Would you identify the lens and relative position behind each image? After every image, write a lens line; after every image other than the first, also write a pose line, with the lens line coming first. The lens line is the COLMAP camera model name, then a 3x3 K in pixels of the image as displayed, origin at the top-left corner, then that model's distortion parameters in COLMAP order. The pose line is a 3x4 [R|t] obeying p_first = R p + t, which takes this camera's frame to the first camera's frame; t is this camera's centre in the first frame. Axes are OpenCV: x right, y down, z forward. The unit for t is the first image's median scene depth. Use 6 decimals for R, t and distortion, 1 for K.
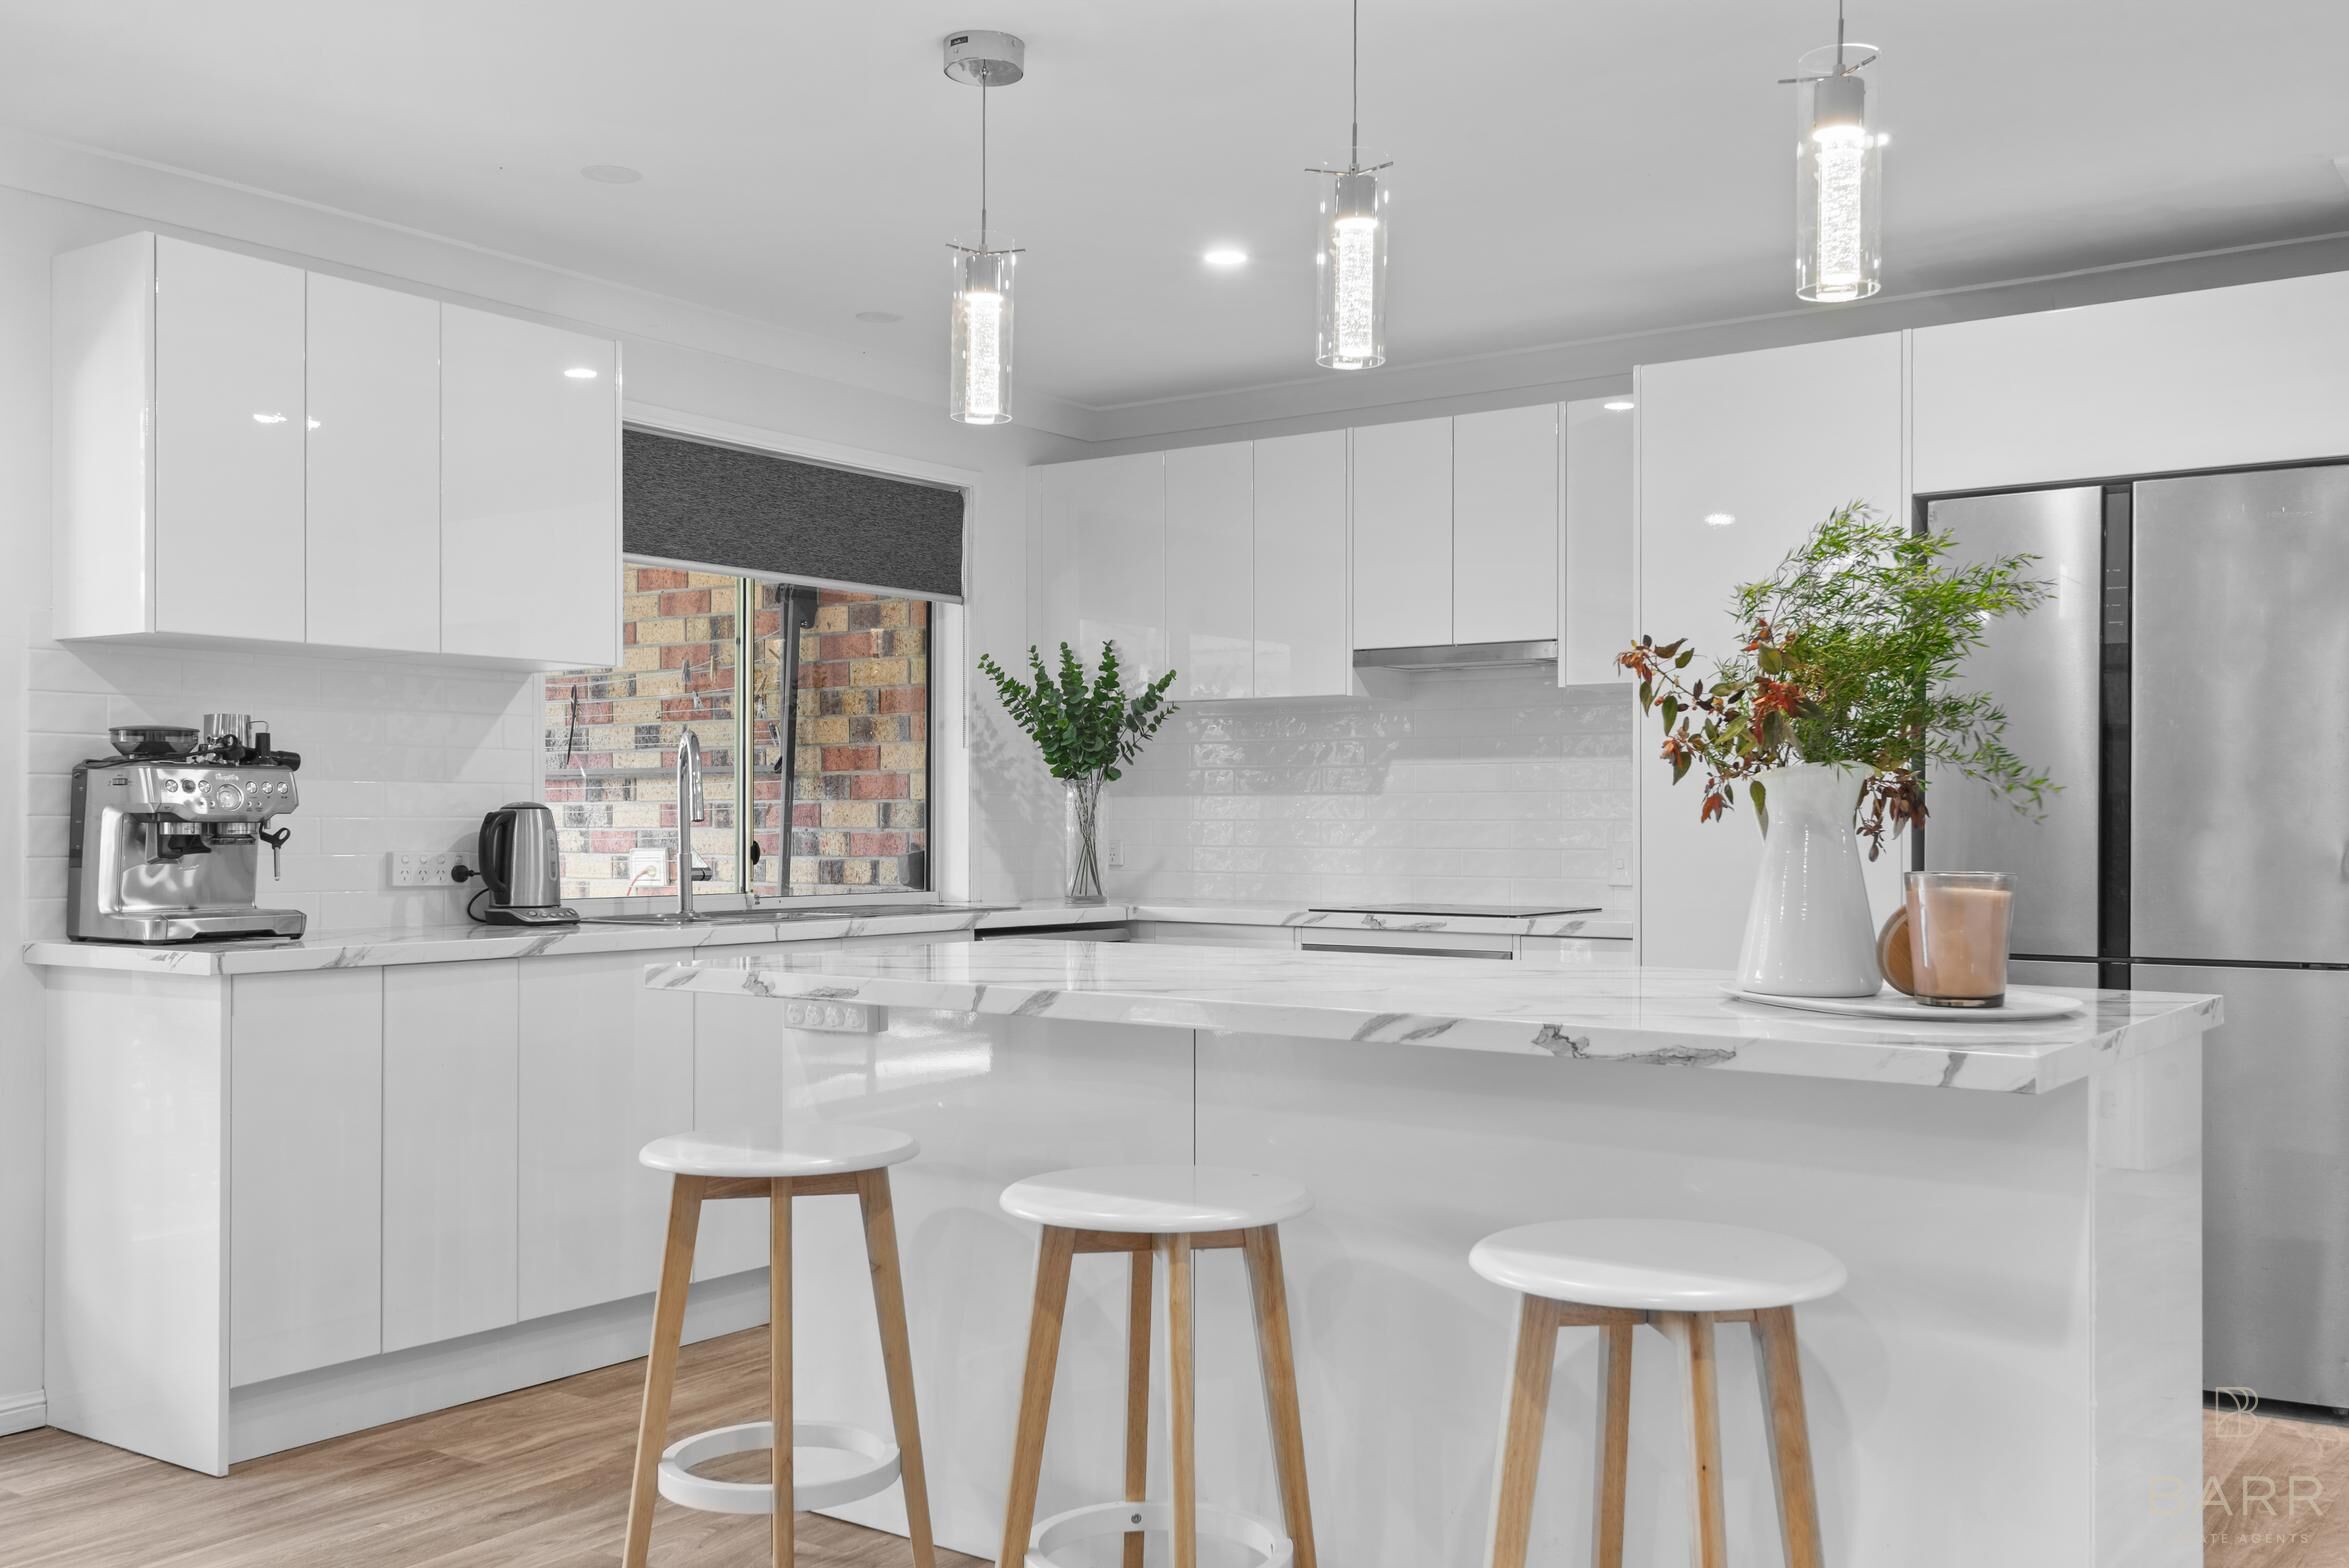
lens RADIAL K [[2177.1, 0, 1174.5], [0, 2177.1, 784.0], [0, 0, 1]] dist [0.046299, -0.001926]
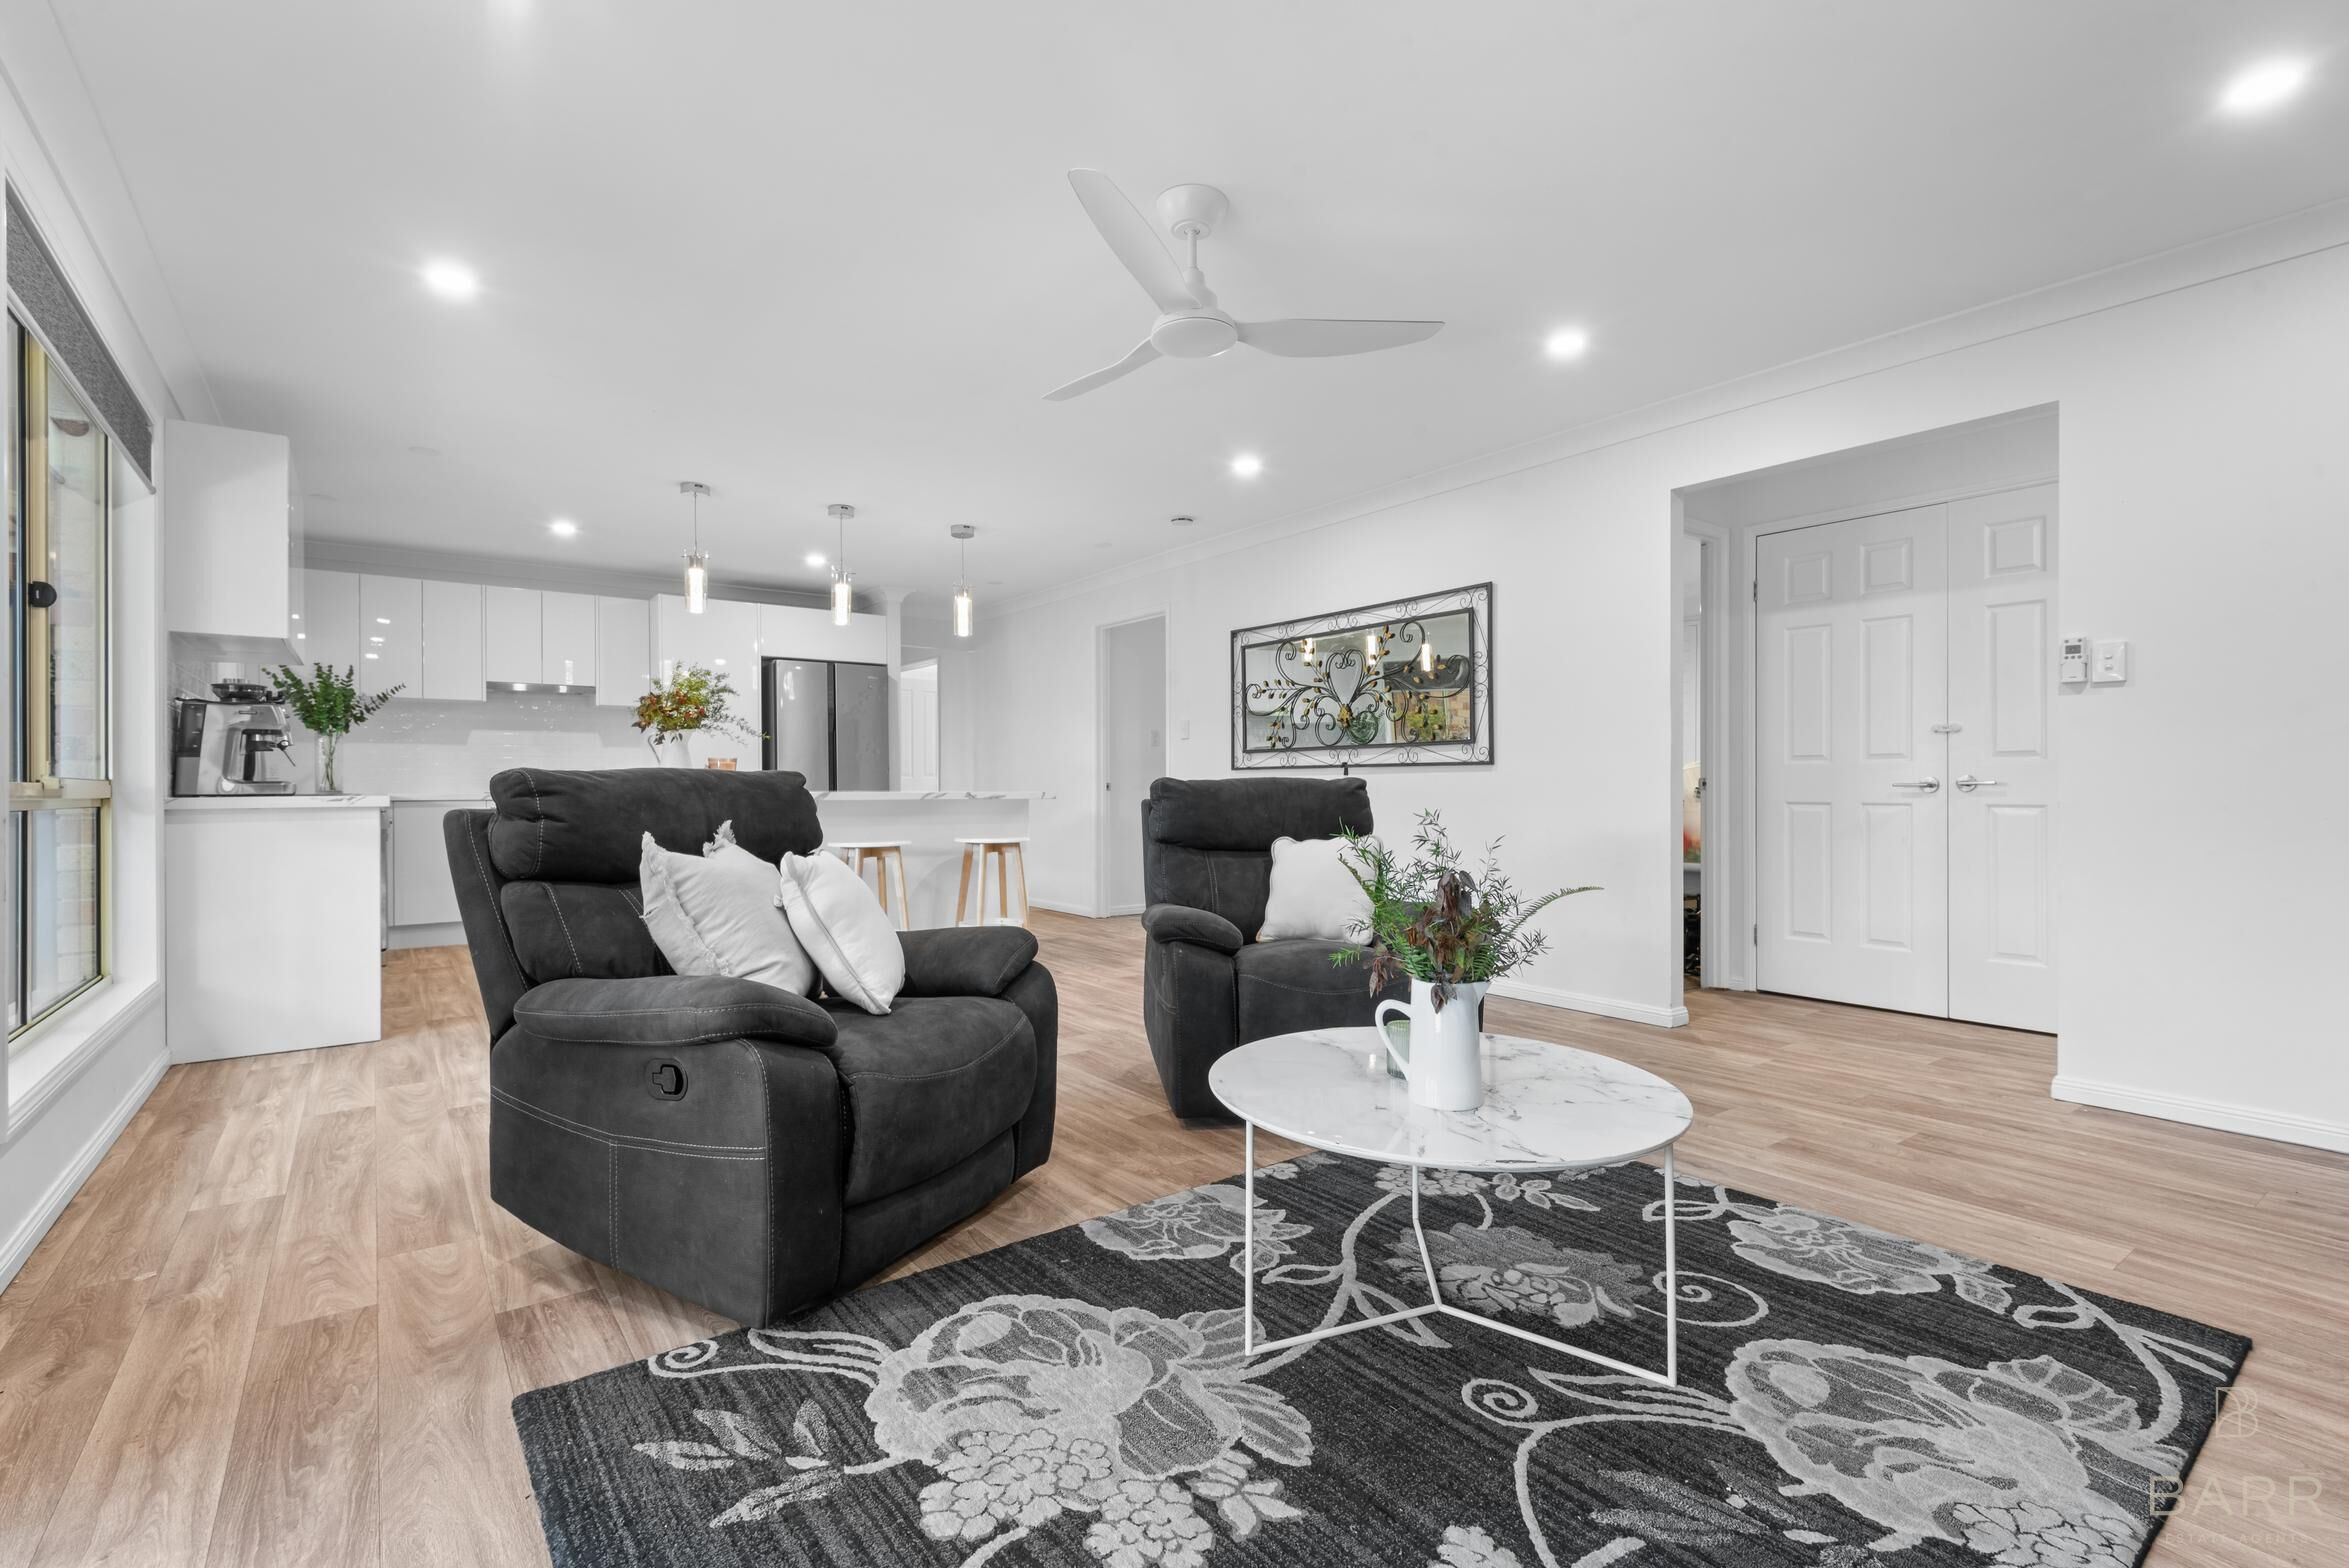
lens RADIAL K [[1090.9, 0, 1166.6], [0, 1090.9, 789.3], [0, 0, 1]] dist [0.020361, -0.000296]
pose [[0.313945, -0.004730, 0.949429, -1.088292], [-0.010814, 0.999905, 0.008558, 0.045824], [-0.949380, -0.012954, 0.313864, -0.063234]]
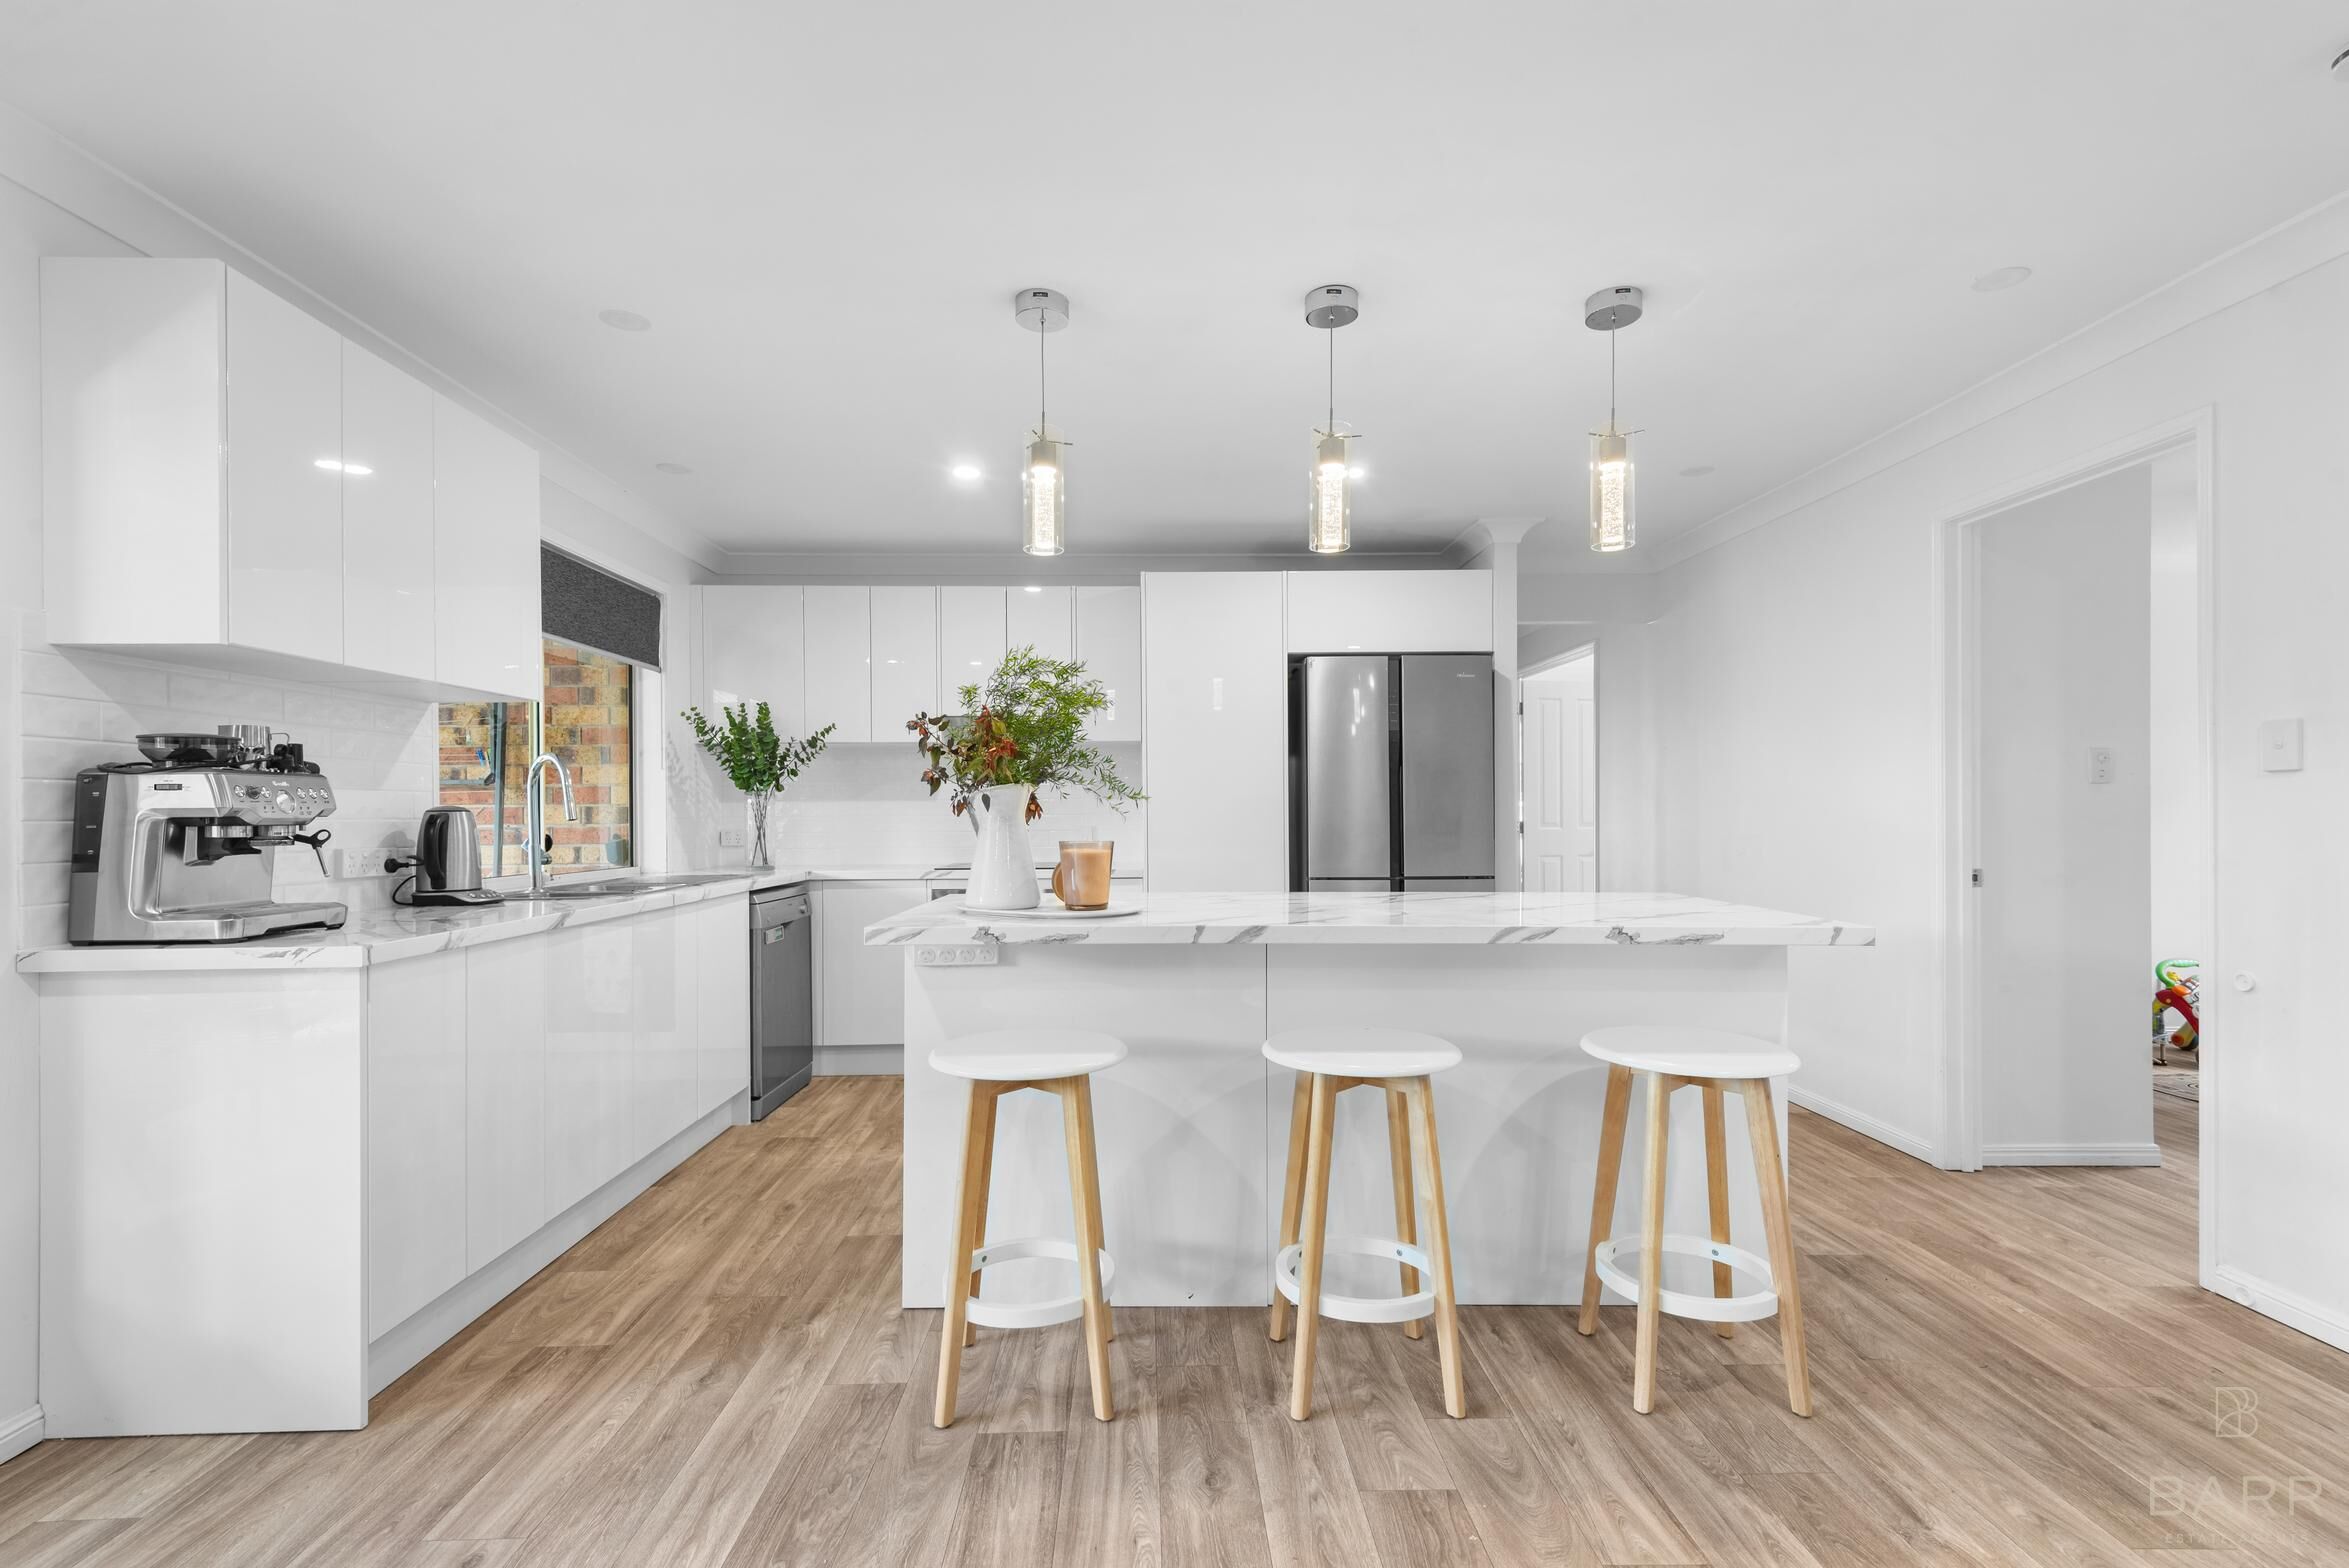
lens RADIAL K [[1090.9, 0, 1166.6], [0, 1090.9, 789.3], [0, 0, 1]] dist [0.020361, -0.000296]
pose [[0.800414, 0.006739, 0.599410, -0.396115], [-0.003240, 0.999971, -0.006916, 0.001829], [-0.599439, 0.003594, 0.800412, 0.289253]]
